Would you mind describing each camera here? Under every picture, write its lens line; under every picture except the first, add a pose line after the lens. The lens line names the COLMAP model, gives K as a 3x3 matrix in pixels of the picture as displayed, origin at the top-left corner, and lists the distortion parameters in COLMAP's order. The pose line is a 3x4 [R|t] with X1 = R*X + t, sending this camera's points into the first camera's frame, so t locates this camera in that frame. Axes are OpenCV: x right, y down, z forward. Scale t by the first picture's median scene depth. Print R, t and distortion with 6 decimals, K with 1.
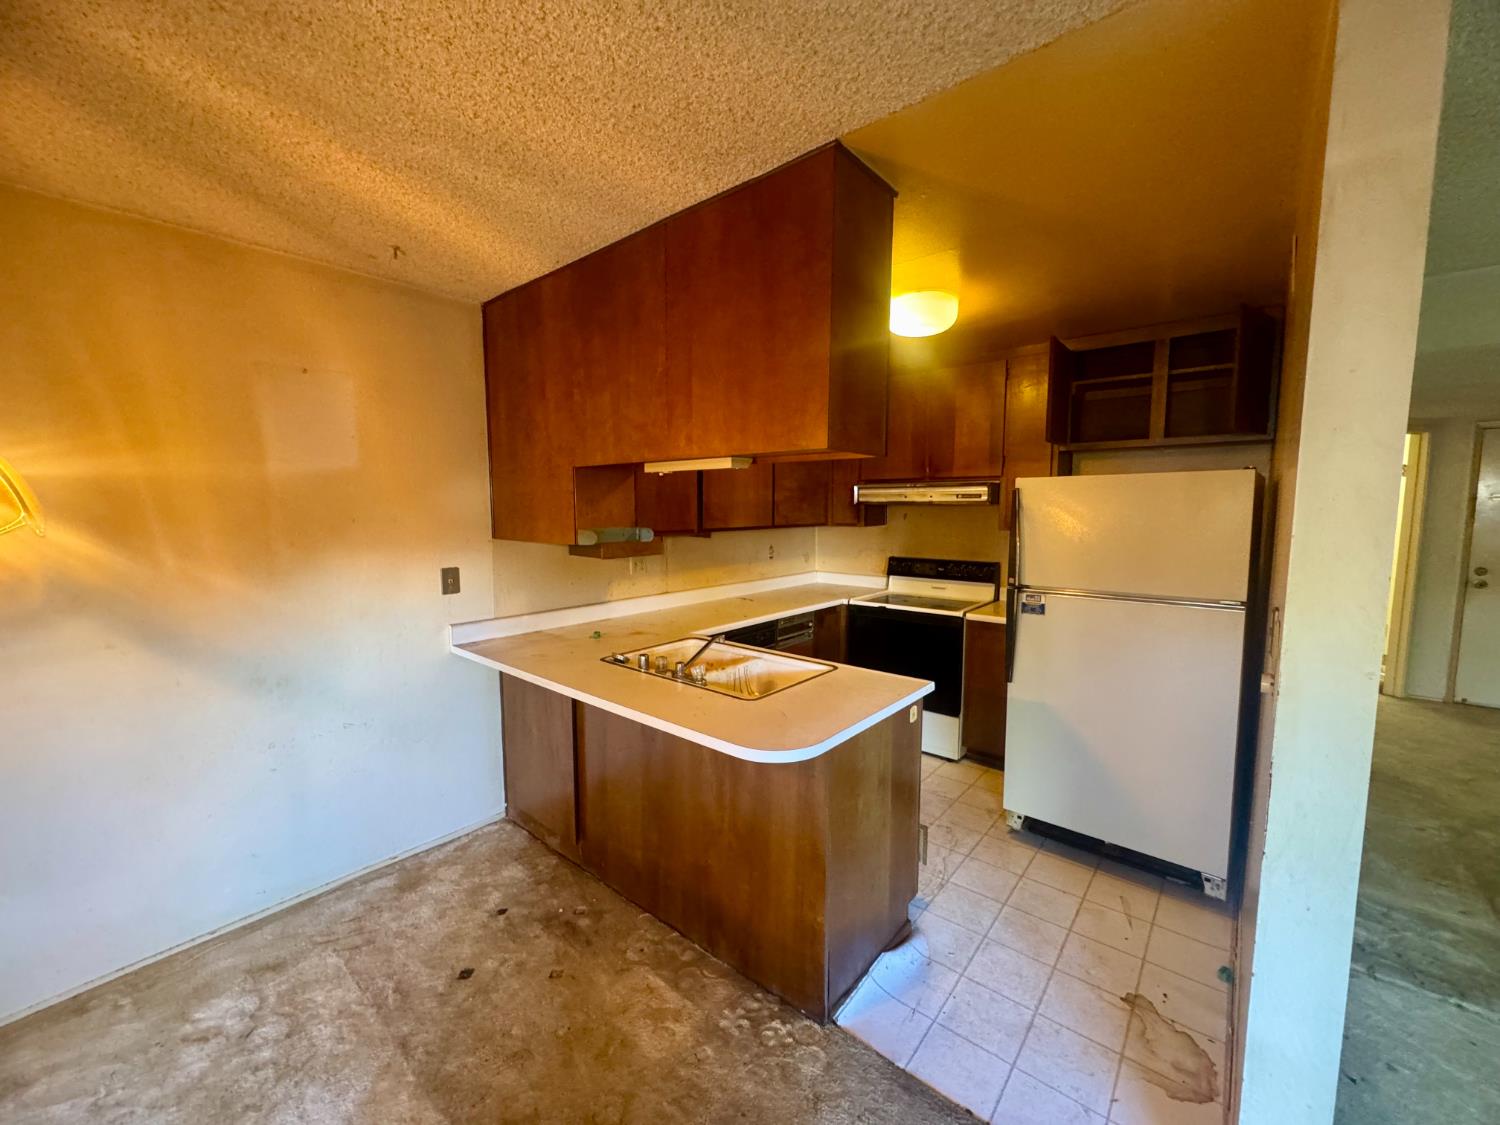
lens RADIAL K [[598.5, 0, 759.2], [0, 598.5, 563.0], [0, 0, 1]] dist [-0.003760, 0.000680]
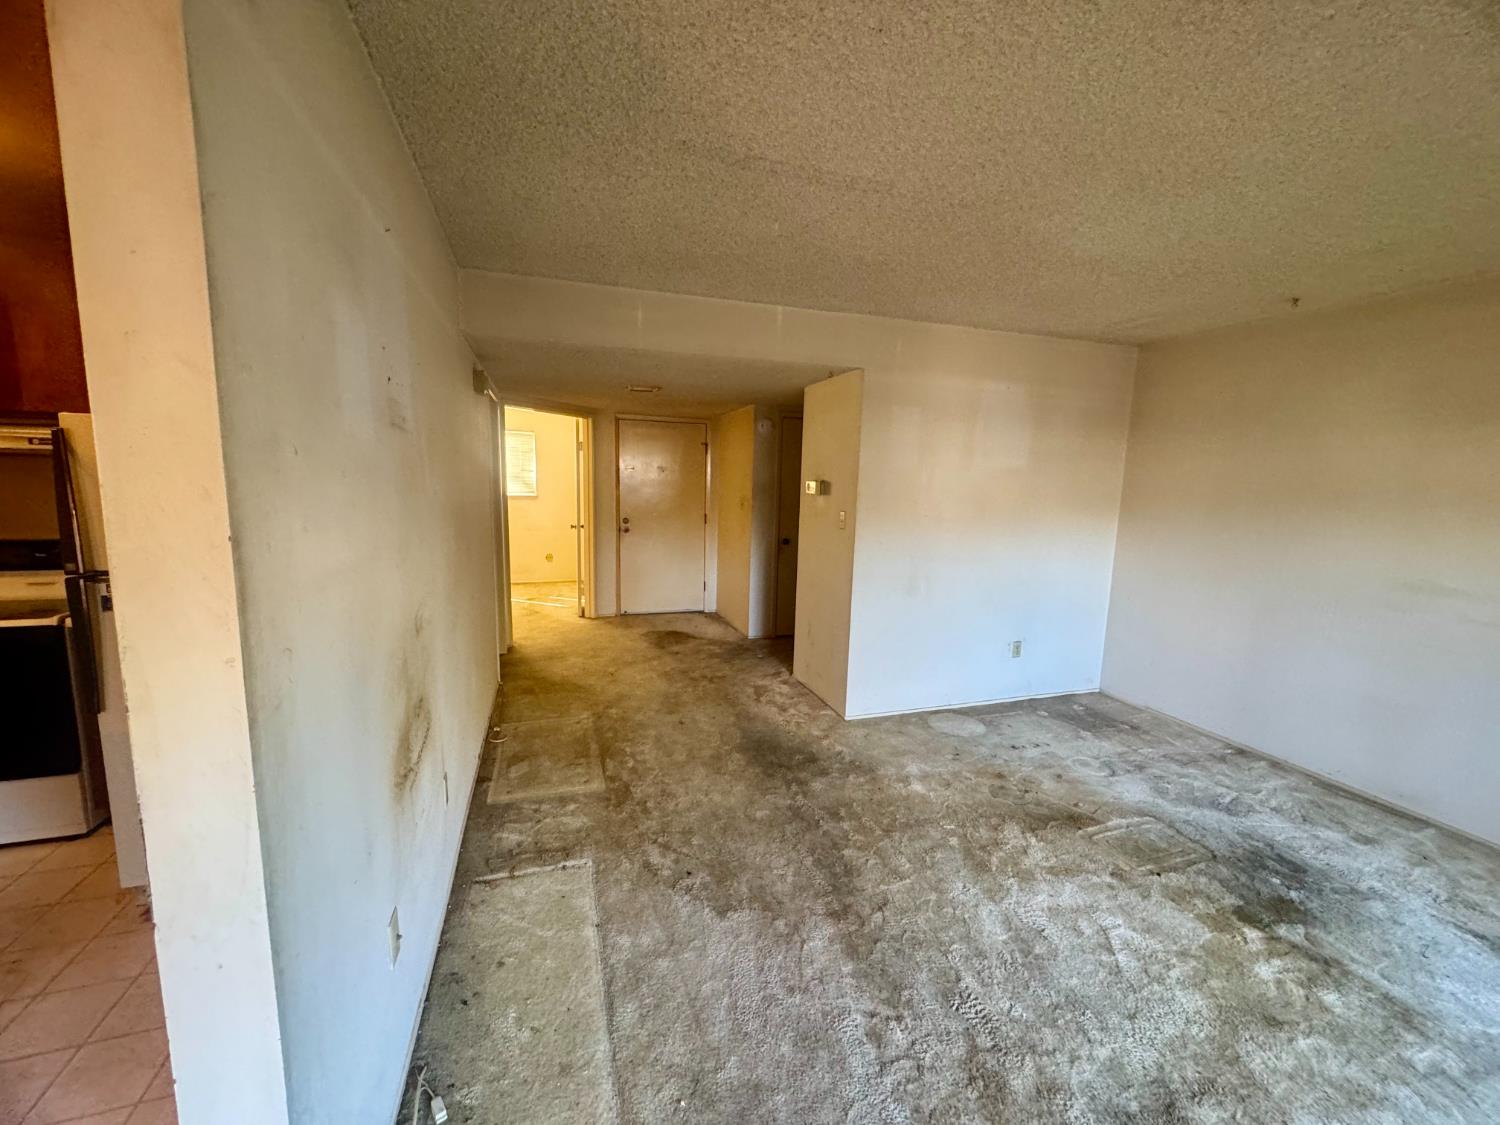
lens RADIAL K [[598.5, 0, 753.6], [0, 598.5, 561.4], [0, 0, 1]] dist [-0.003760, 0.000680]
pose [[0.518487, -0.102085, 0.848970, 0.235969], [0.055861, 0.994771, 0.085502, 0.008701], [-0.853259, 0.003092, 0.521478, -0.004180]]
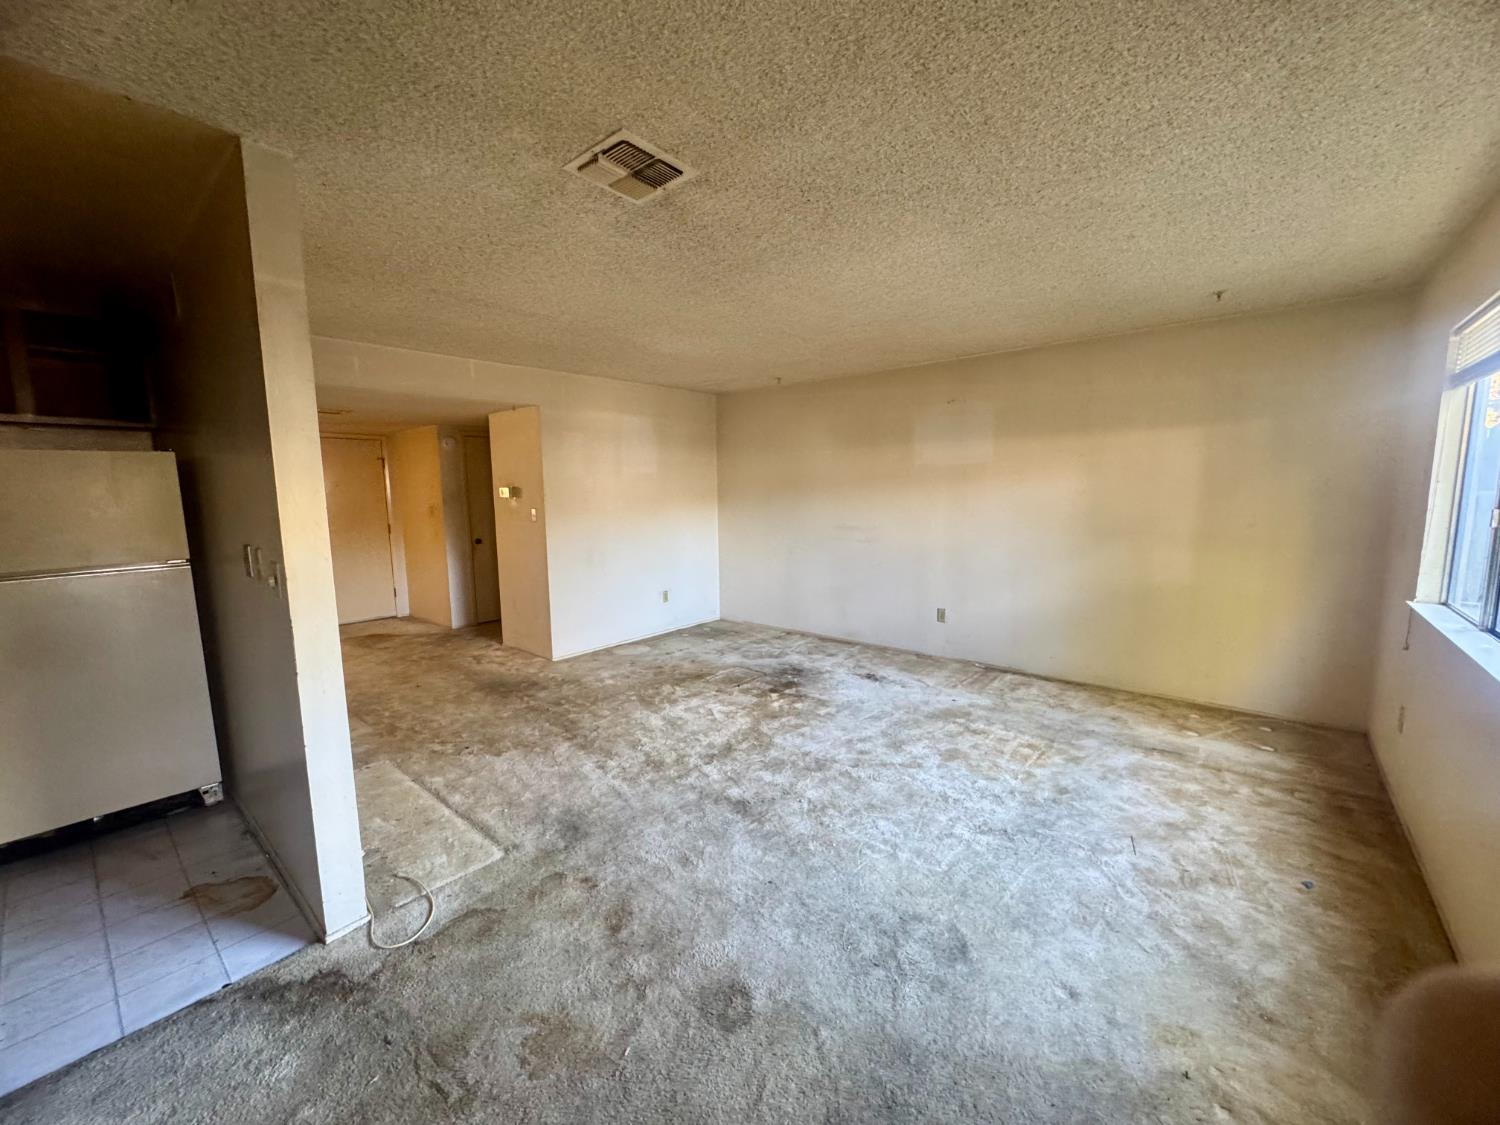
lens RADIAL K [[598.5, 0, 747.0], [0, 598.5, 565.8], [0, 0, 1]] dist [-0.003760, 0.000680]
pose [[0.009867, -0.124751, 0.992139, -0.316437], [0.110831, 0.986211, 0.122903, 0.041597], [-0.993790, 0.108747, 0.023557, -0.140844]]
